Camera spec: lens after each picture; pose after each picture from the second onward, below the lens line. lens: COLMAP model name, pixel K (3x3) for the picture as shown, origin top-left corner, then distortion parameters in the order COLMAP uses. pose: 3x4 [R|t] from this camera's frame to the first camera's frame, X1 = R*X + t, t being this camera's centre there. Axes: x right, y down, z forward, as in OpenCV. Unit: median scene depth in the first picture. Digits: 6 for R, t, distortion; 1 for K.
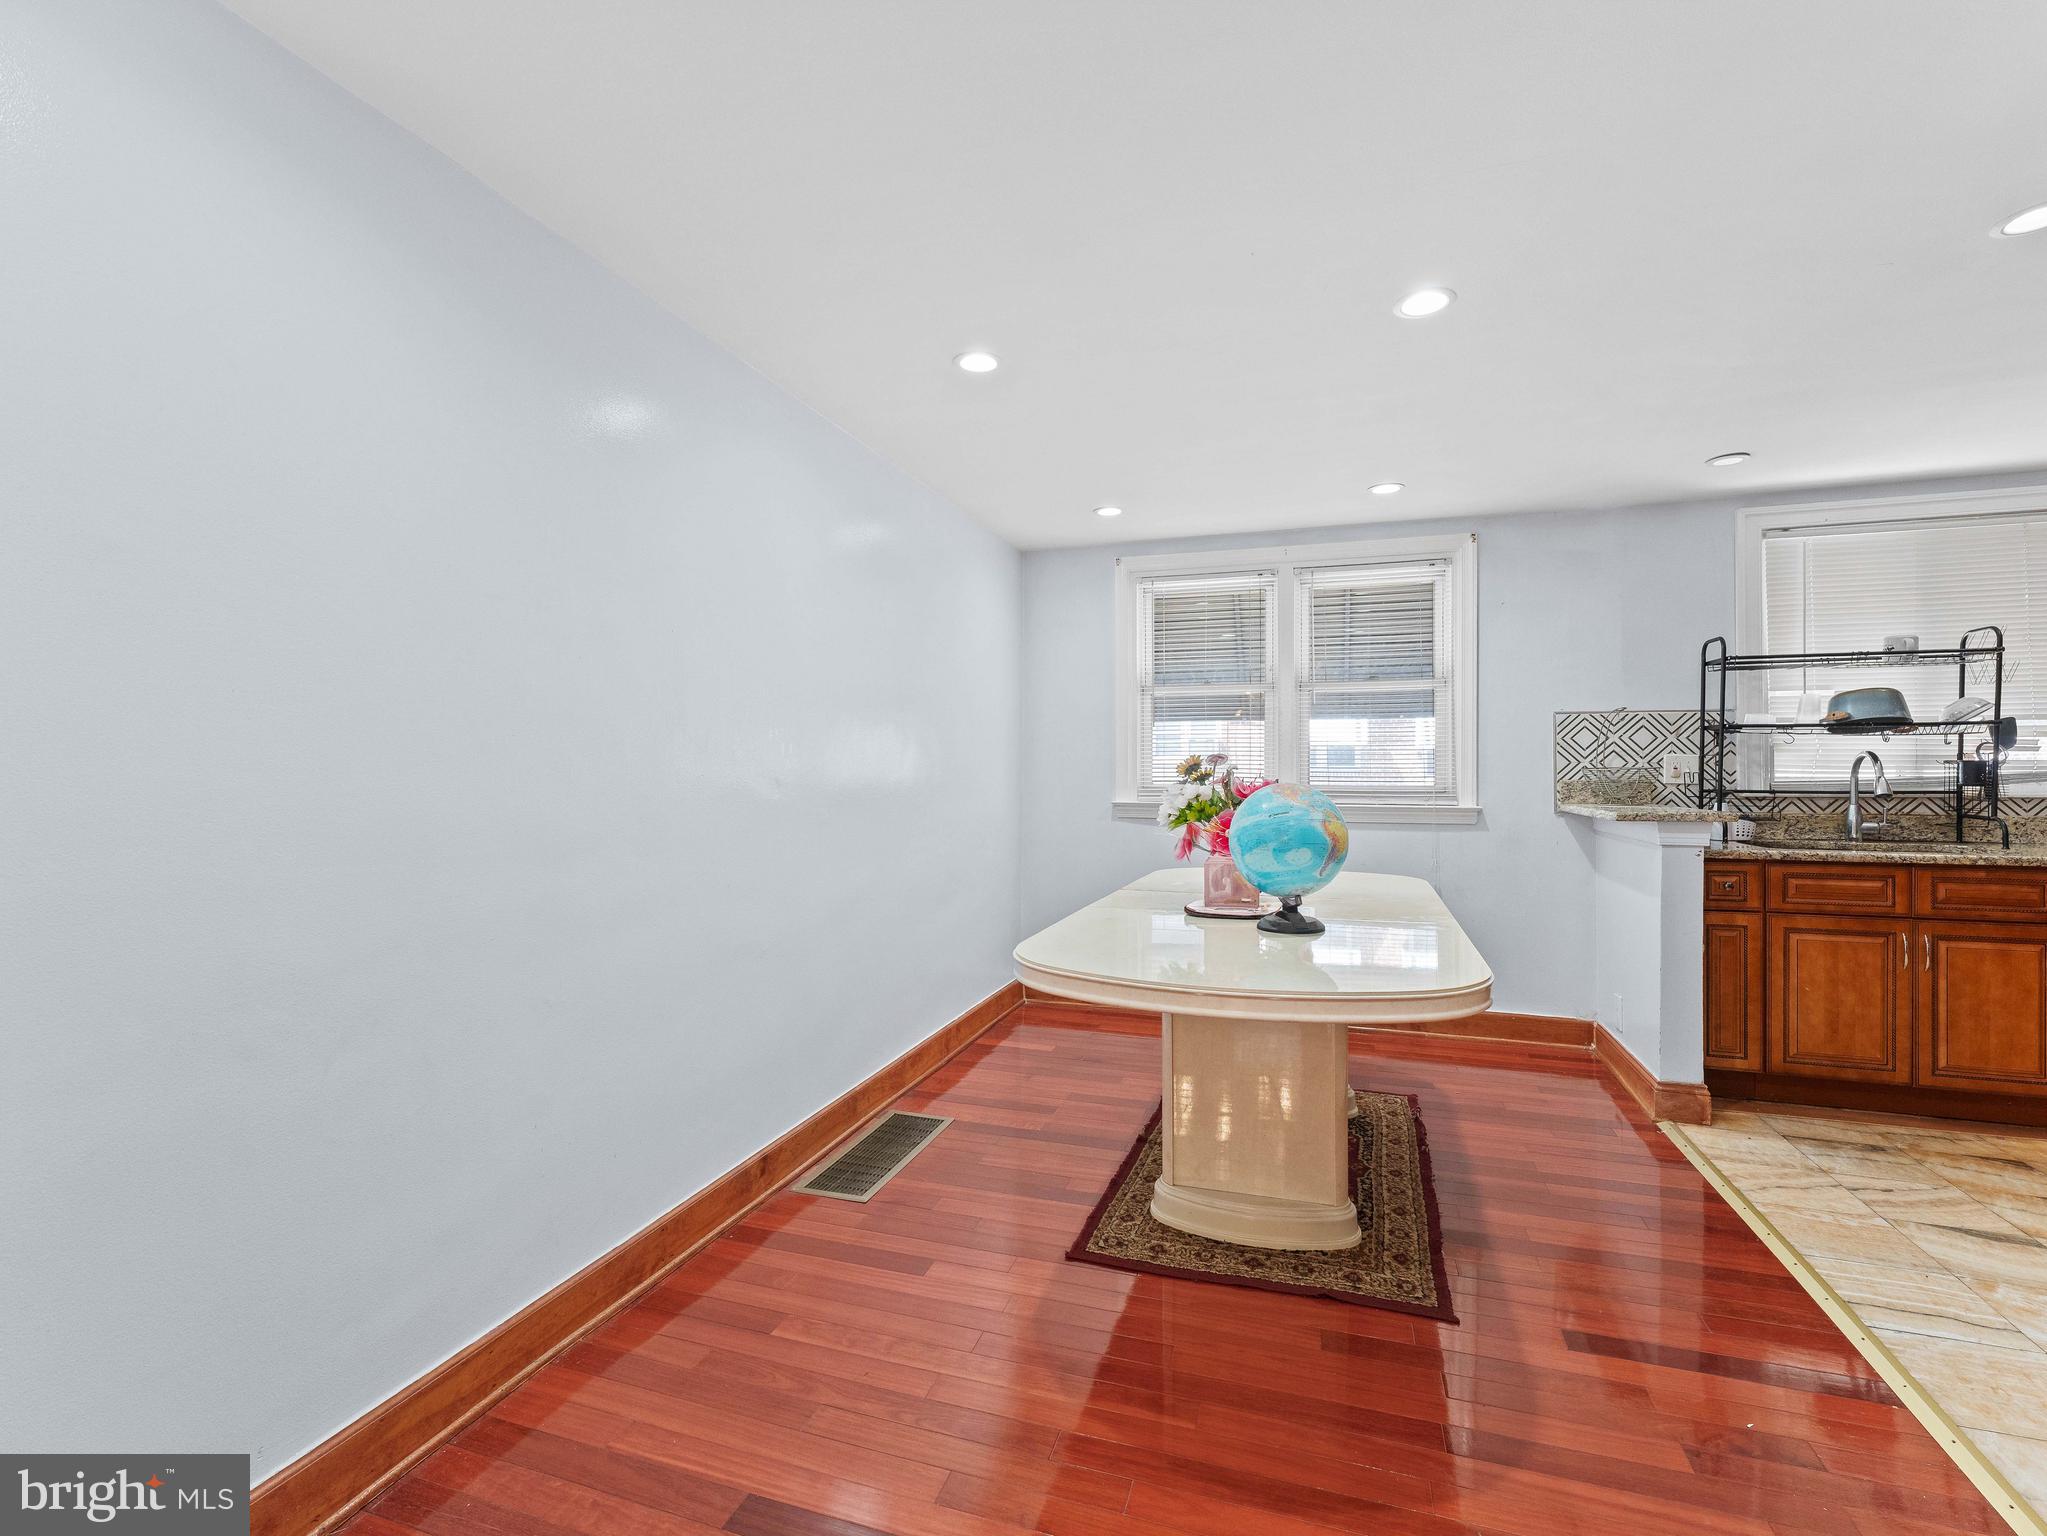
lens RADIAL K [[928.5, 0, 1023.5], [0, 928.5, 768.0], [0, 0, 1]] dist [-0.000365, -0.000315]
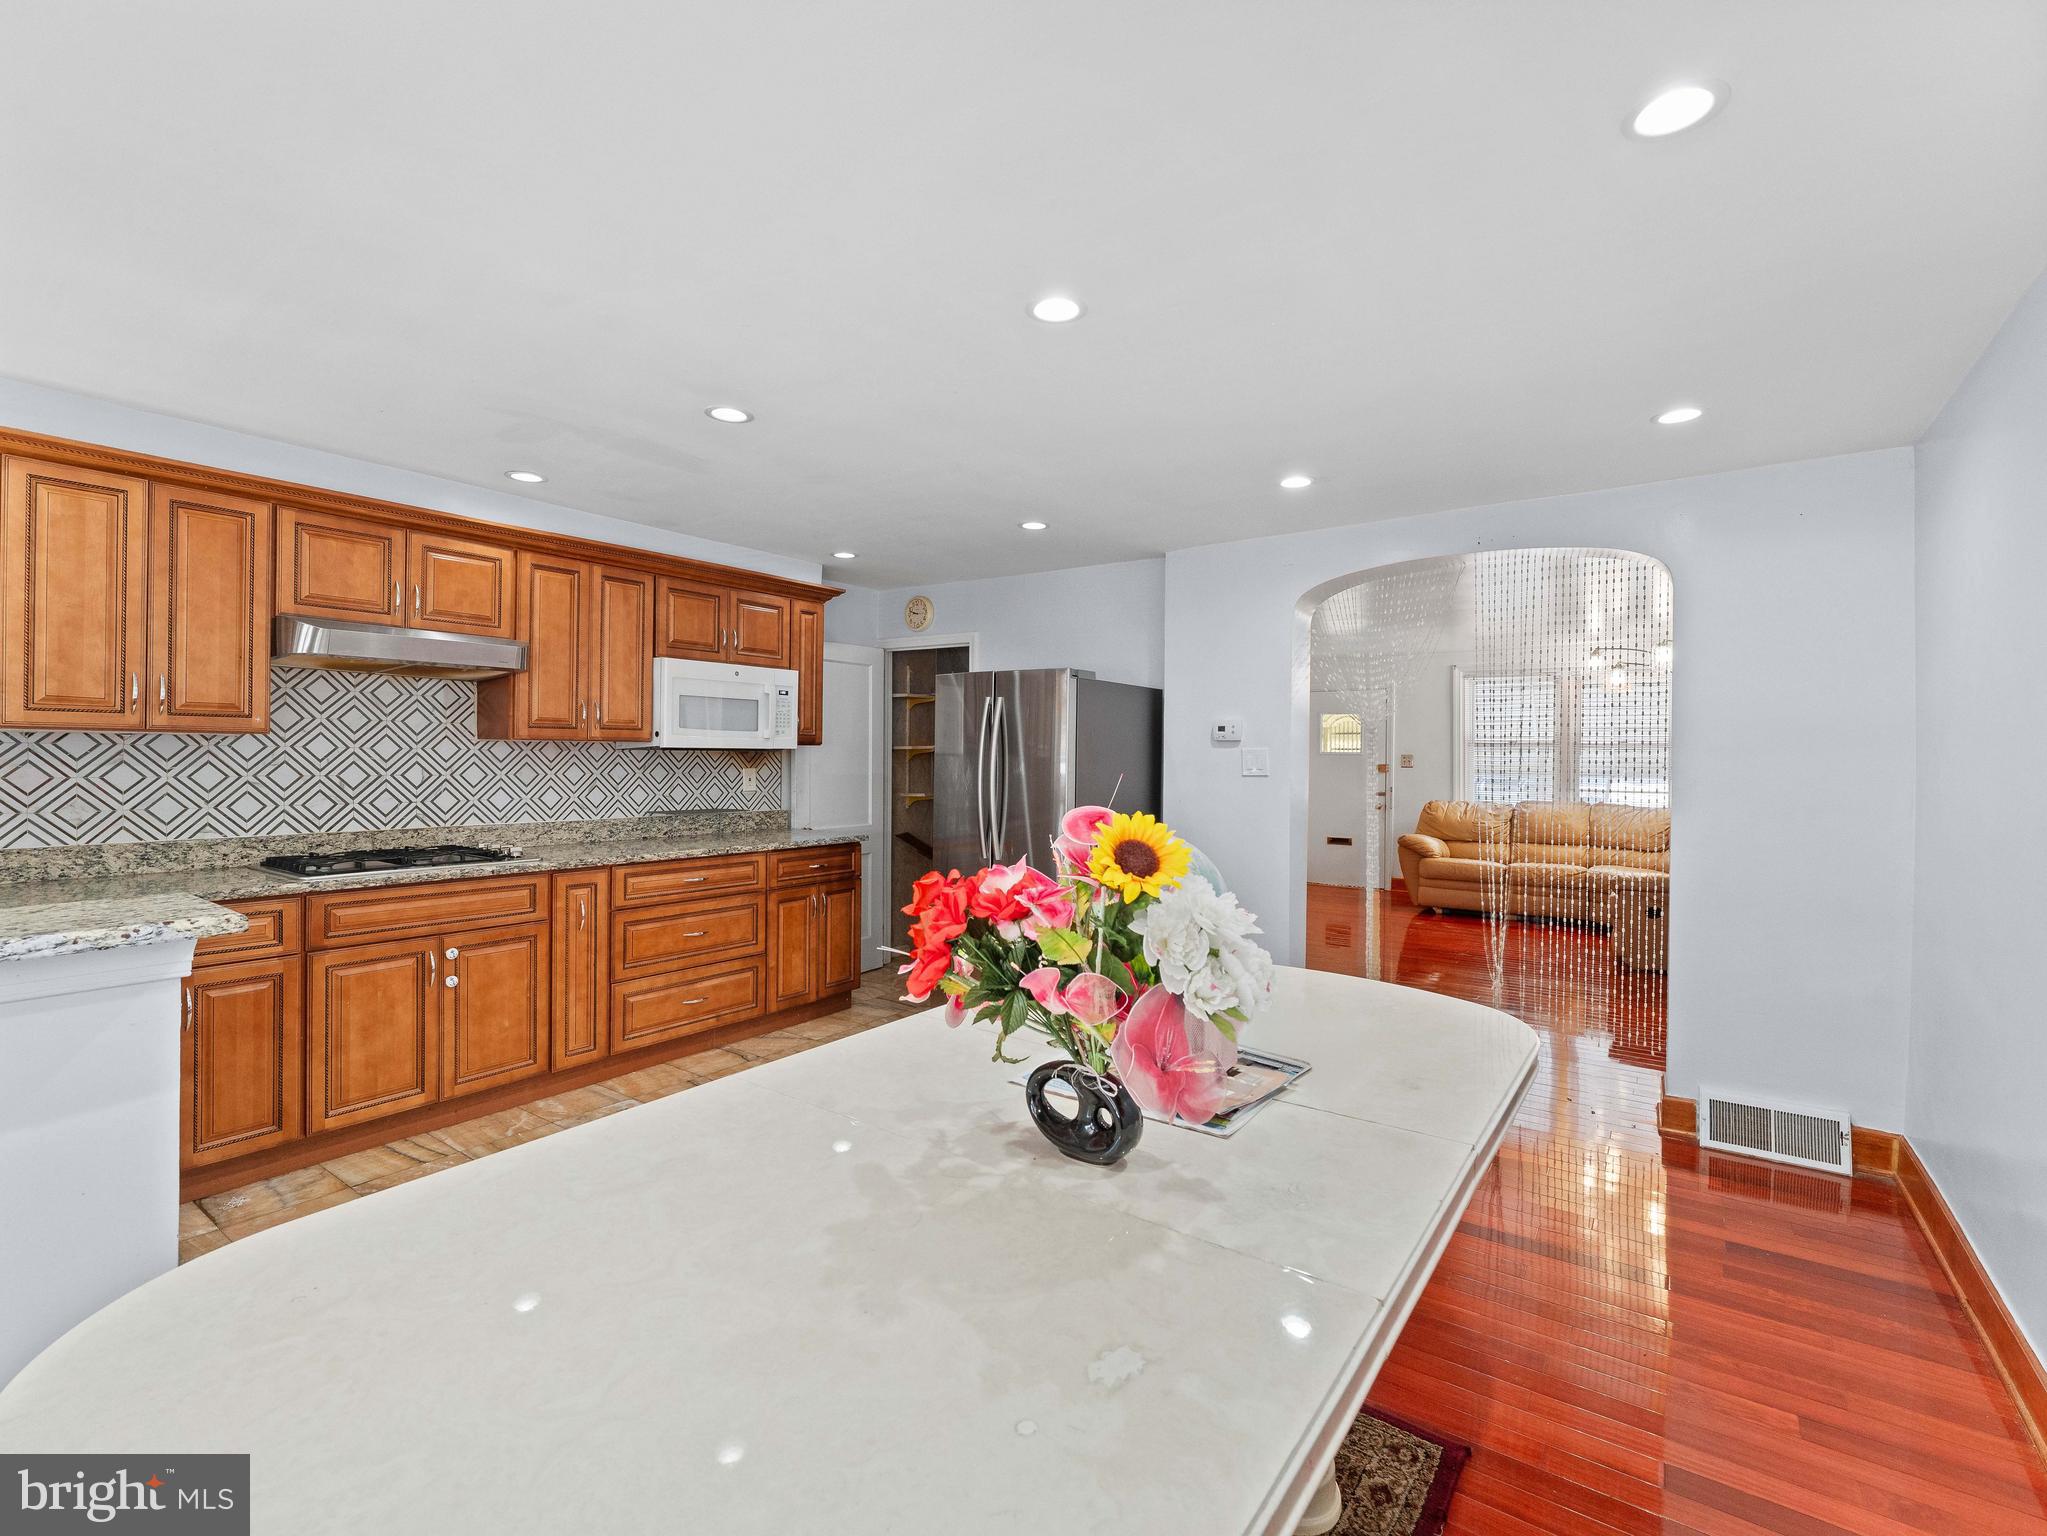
lens RADIAL K [[928.5, 0, 1023.5], [0, 928.5, 768.0], [0, 0, 1]] dist [-0.000365, -0.000315]
pose [[-0.955835, -0.010550, 0.293713, 0.121805], [-0.006447, 0.999868, 0.014933, -0.033158], [-0.293832, 0.012380, -0.955777, 1.245069]]
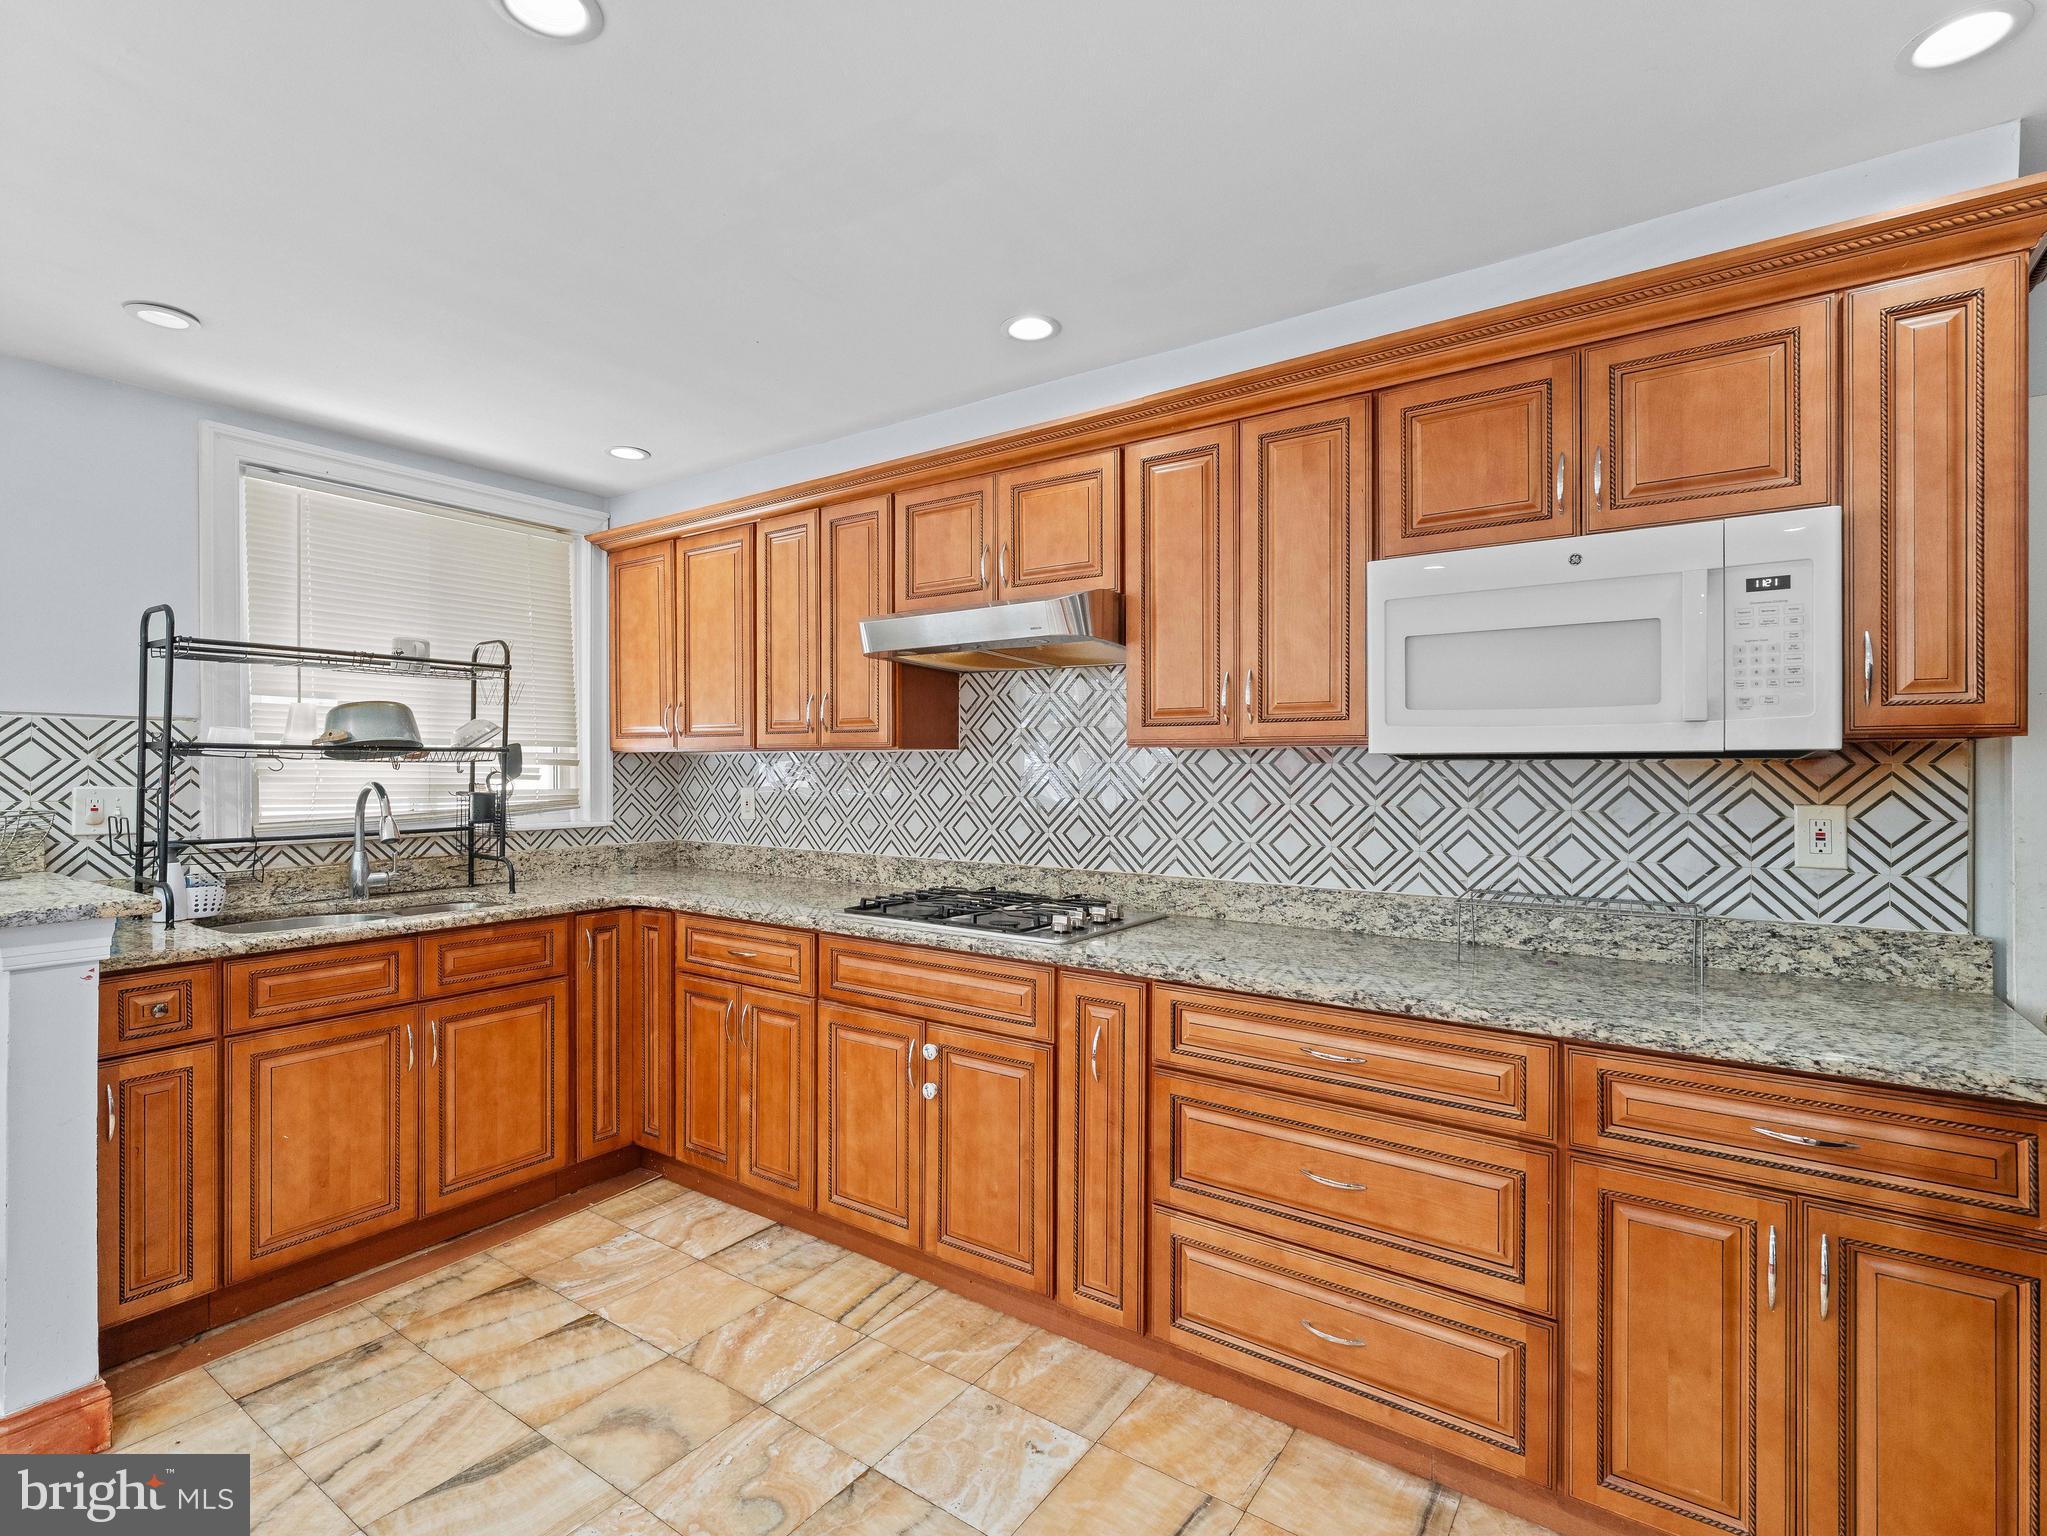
lens RADIAL K [[972.9, 0, 1016.5], [0, 972.9, 766.4], [0, 0, 1]] dist [-0.000774, -0.000937]
pose [[0.278047, 0.003123, 0.960562, 0.295558], [0.001160, 0.999993, -0.003587, -0.029154], [-0.960567, 0.002112, 0.278041, 0.274815]]
